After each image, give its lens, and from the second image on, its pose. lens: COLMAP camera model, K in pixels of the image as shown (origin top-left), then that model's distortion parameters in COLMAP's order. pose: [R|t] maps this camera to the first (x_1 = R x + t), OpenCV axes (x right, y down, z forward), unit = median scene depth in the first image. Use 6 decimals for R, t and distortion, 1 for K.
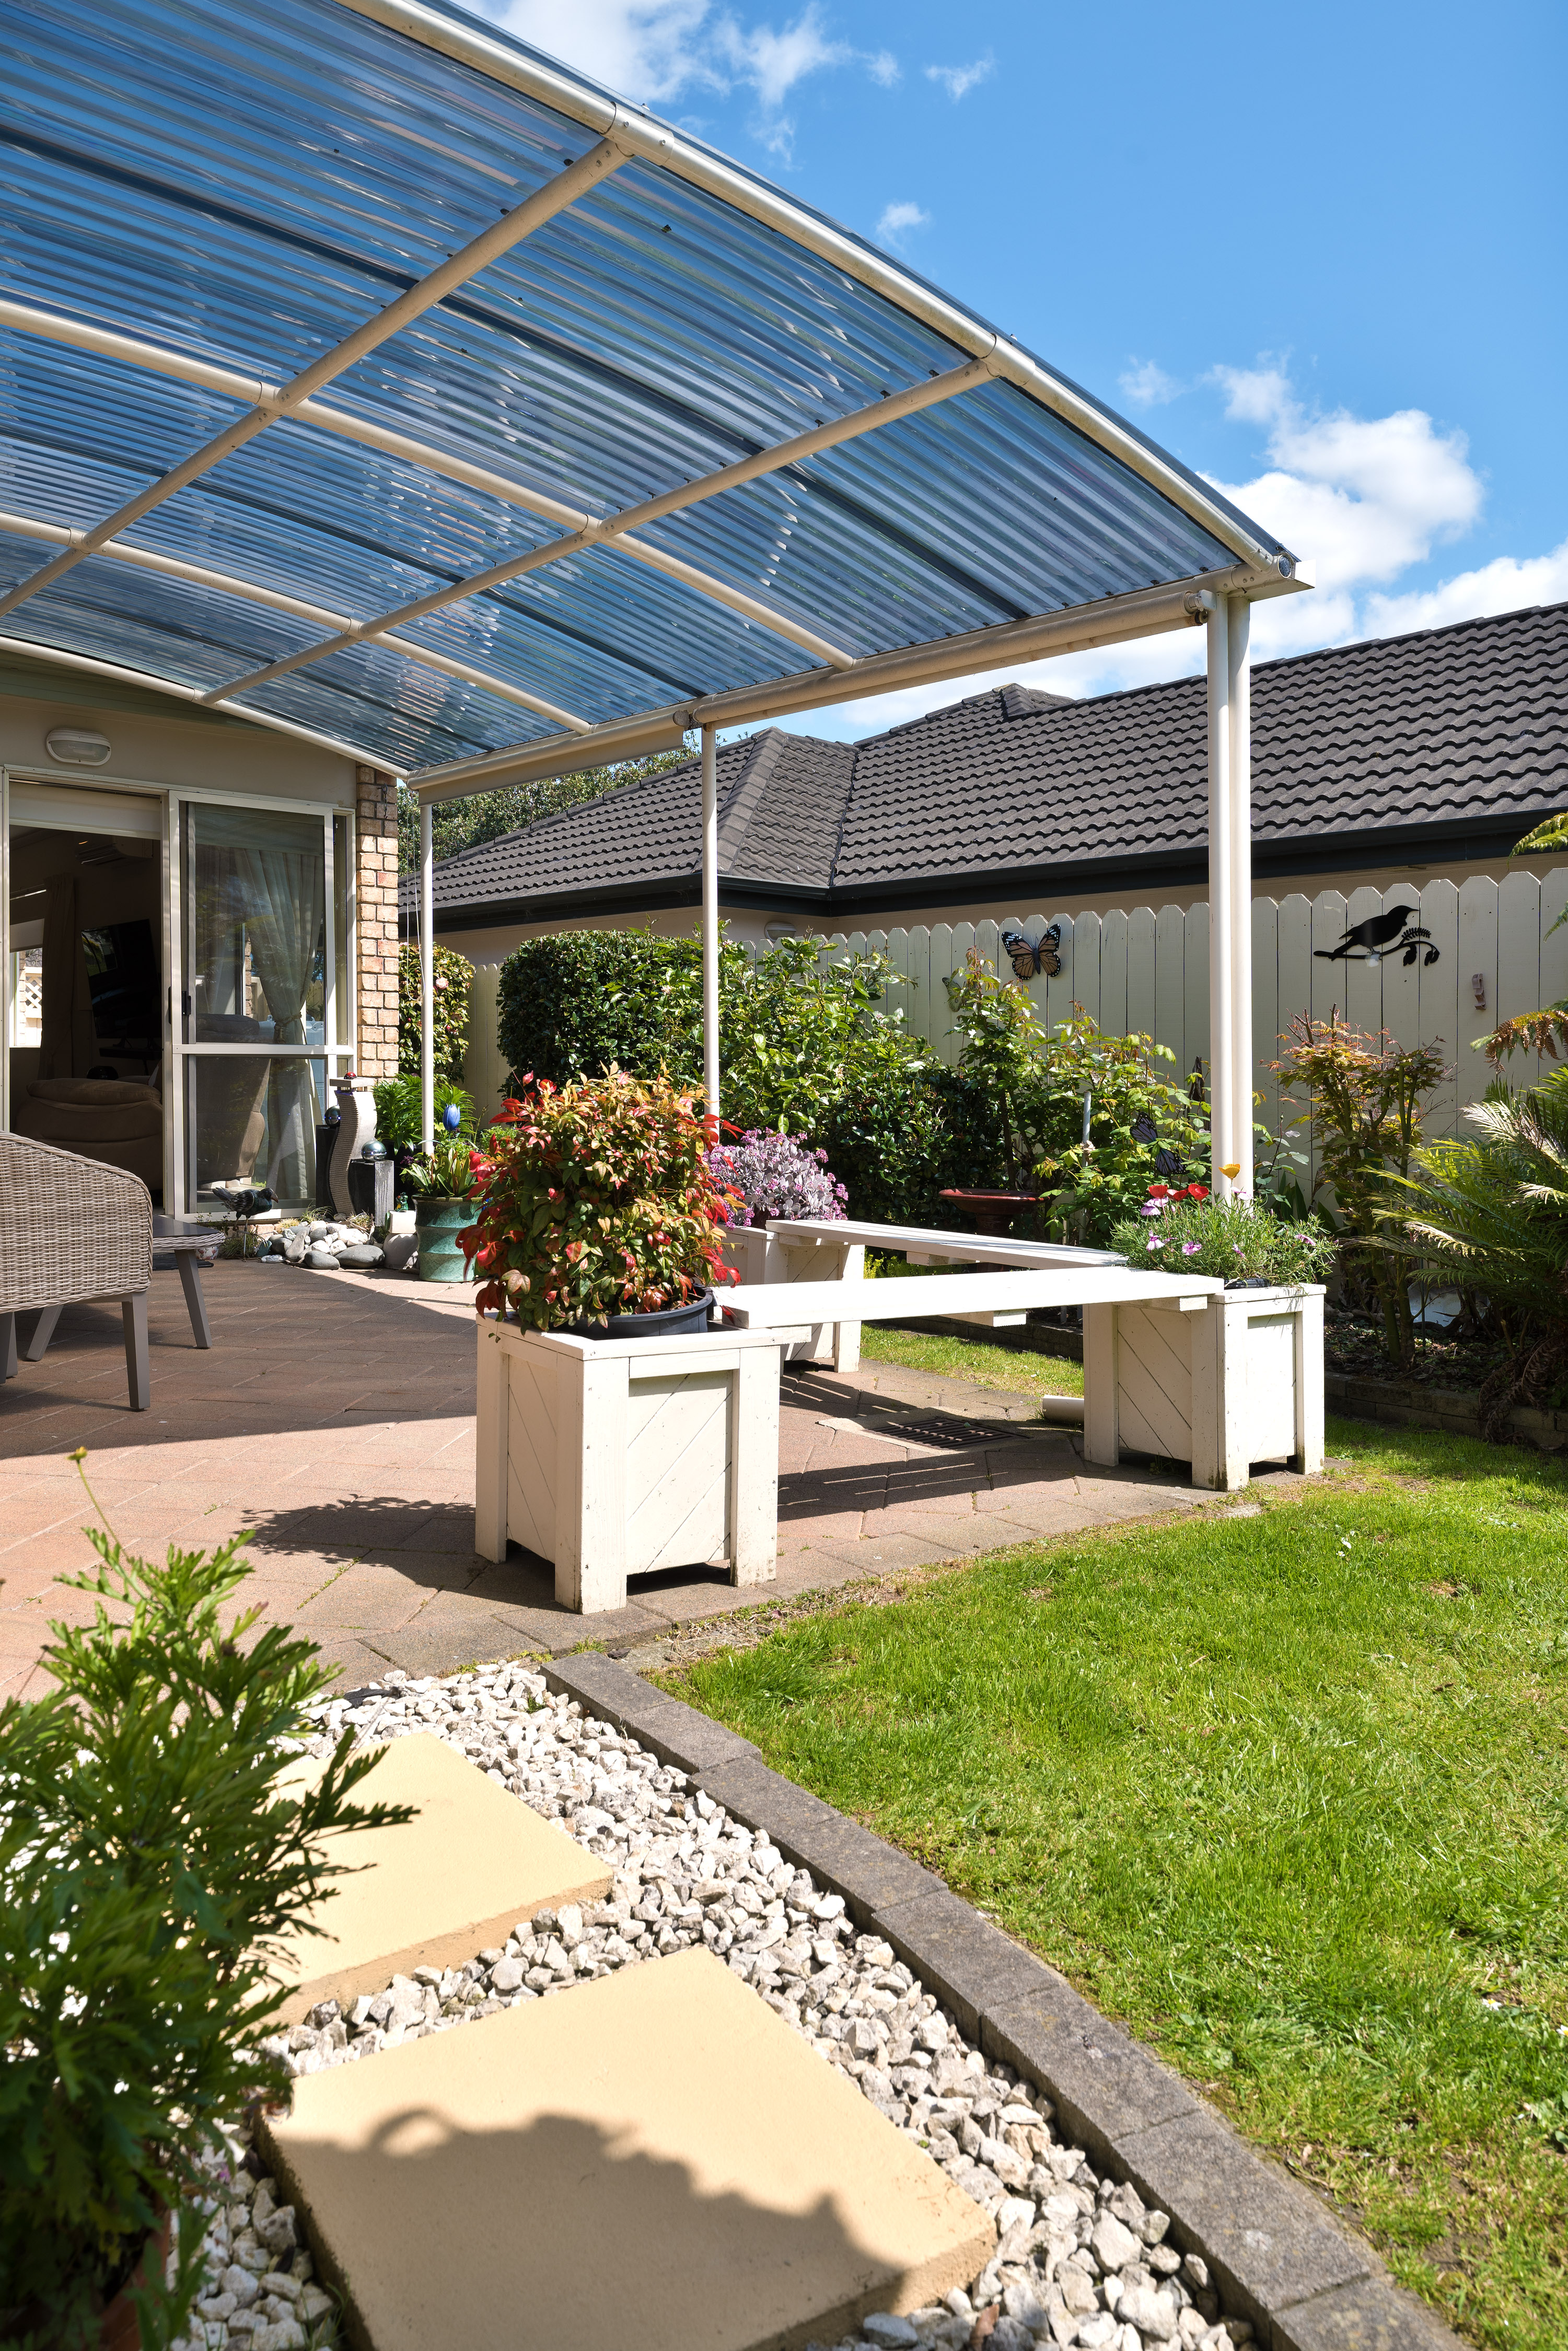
lens RADIAL K [[1590.1, 0, 918.5], [0, 1590.1, 1142.7], [0, 0, 1]] dist [0.003563, 0.000445]
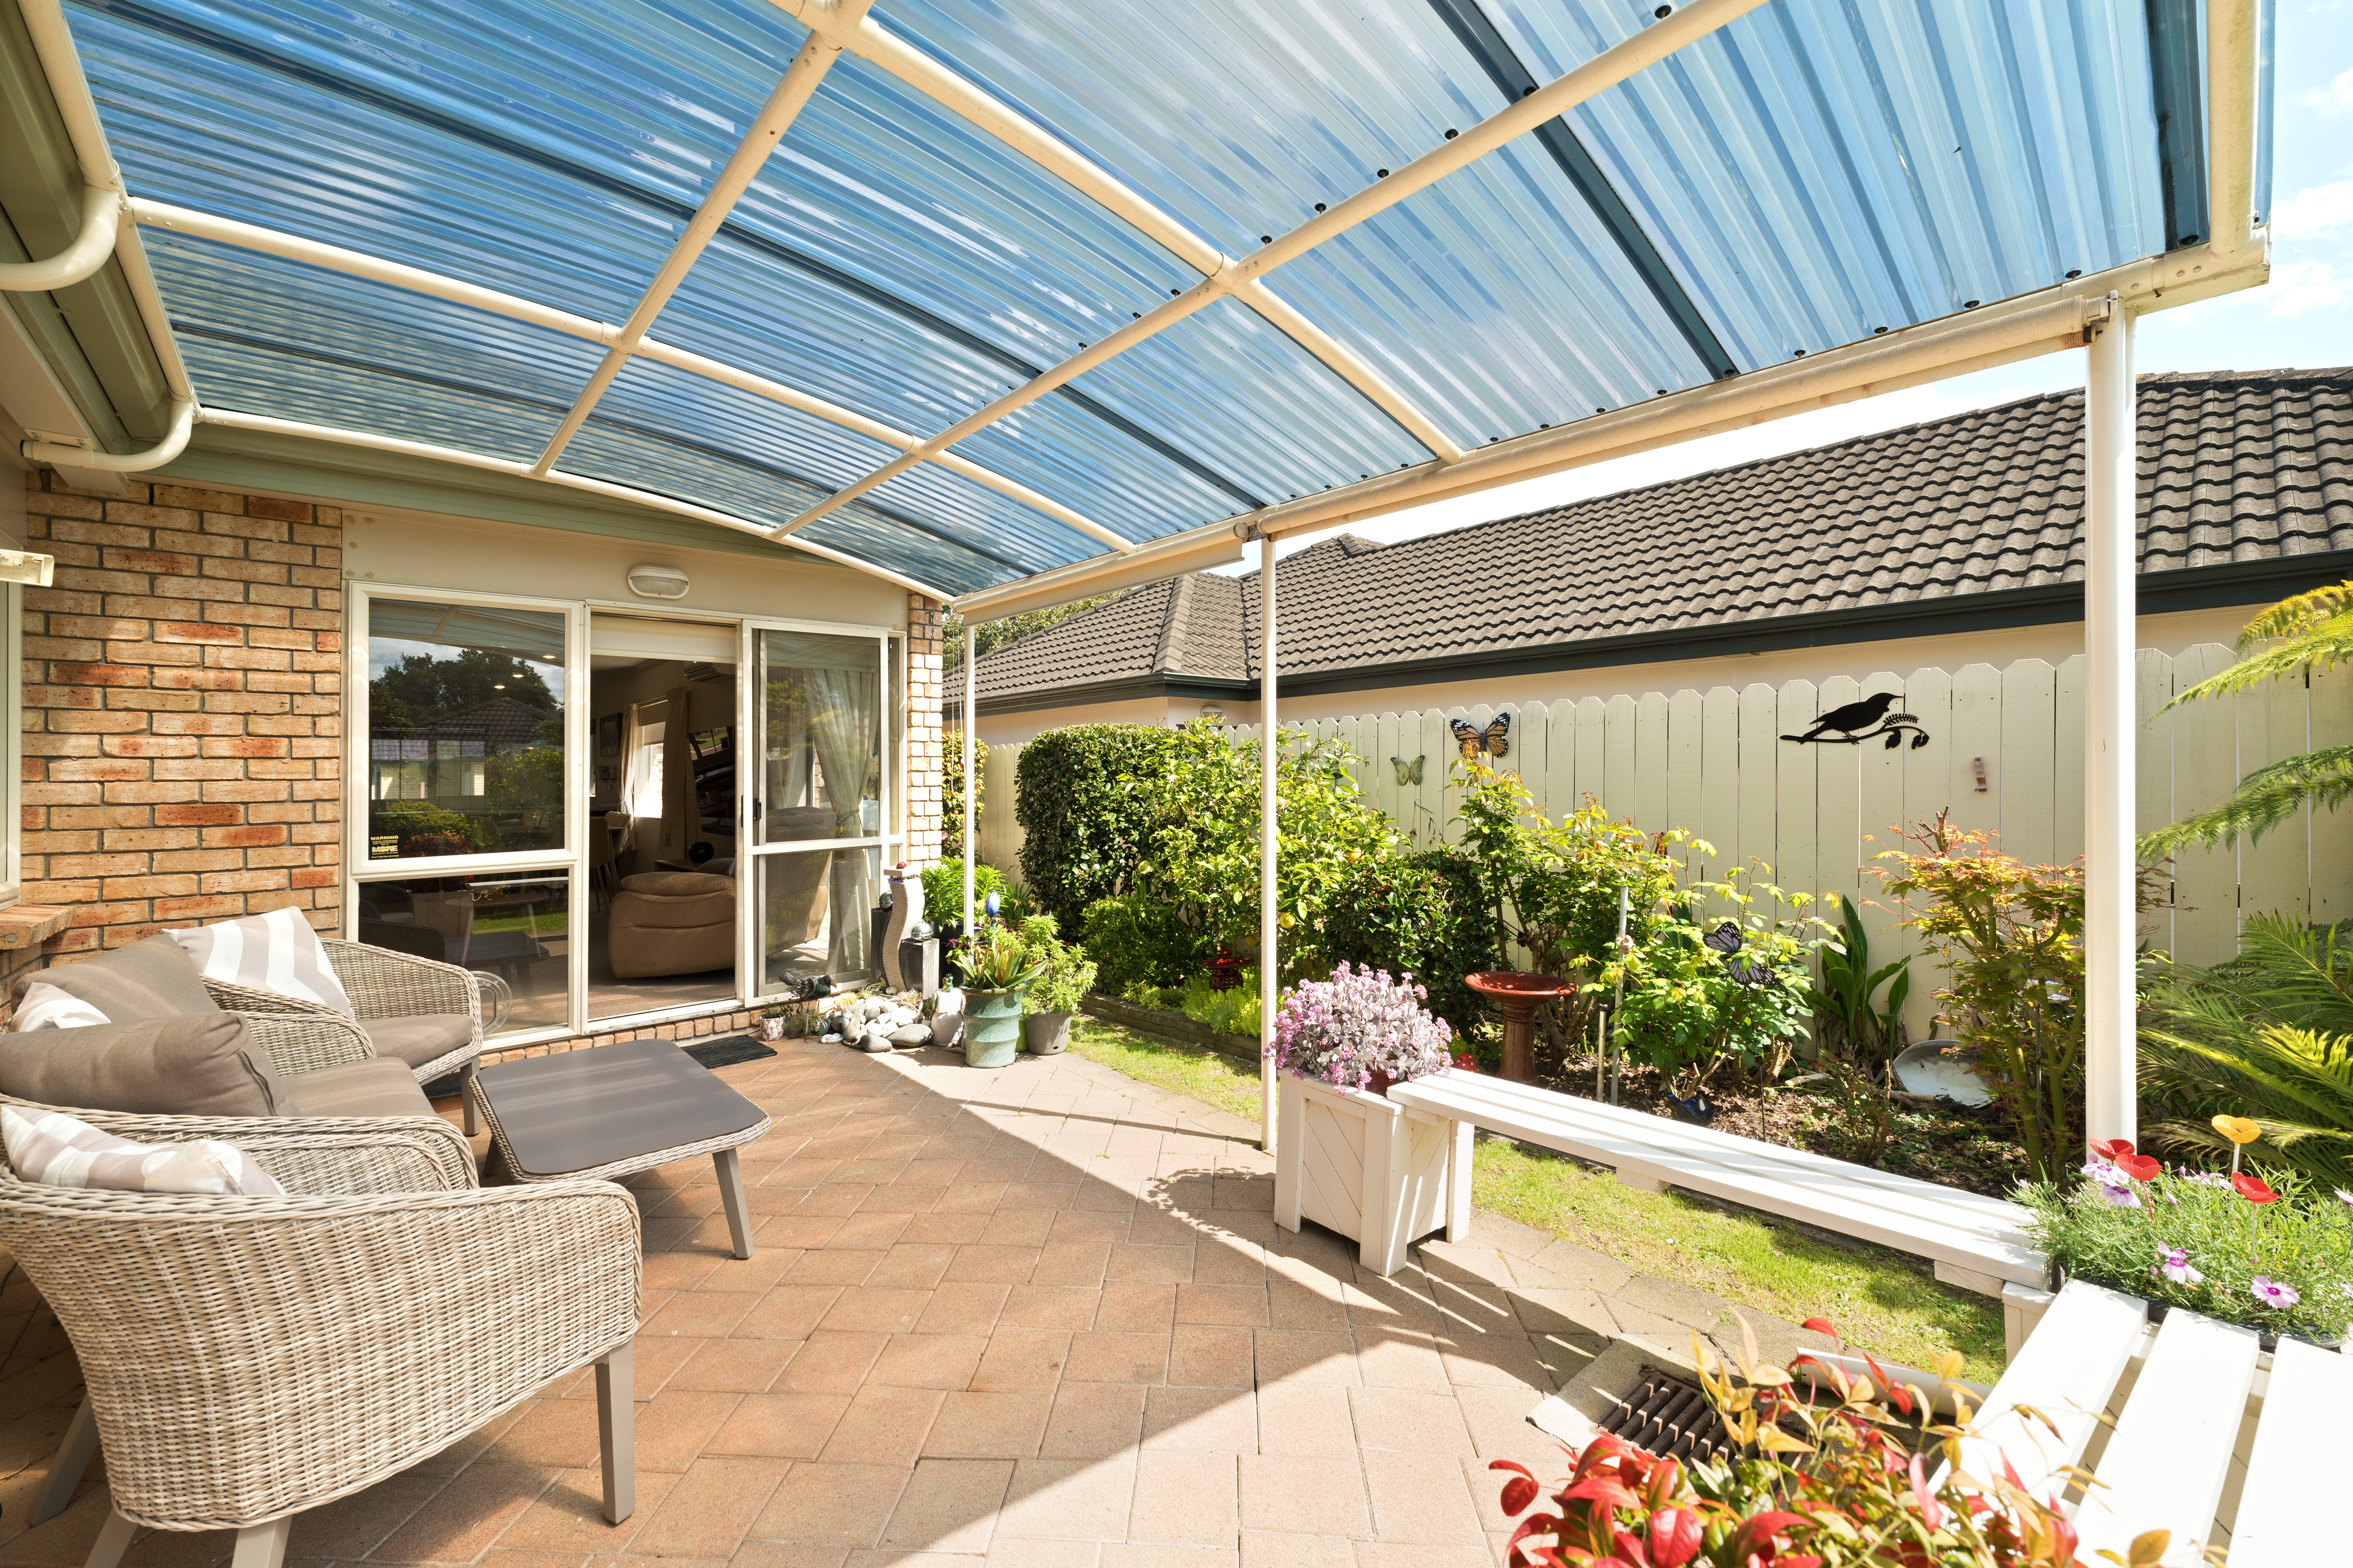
lens RADIAL K [[953.1, 0, 1178.6], [0, 953.1, 739.6], [0, 0, 1]] dist [-0.000260, -0.000108]
pose [[0.998684, -0.023461, -0.045606, -0.127869], [0.019493, 0.996140, -0.085583, -0.068699], [0.047438, 0.084581, 0.995287, 0.329017]]
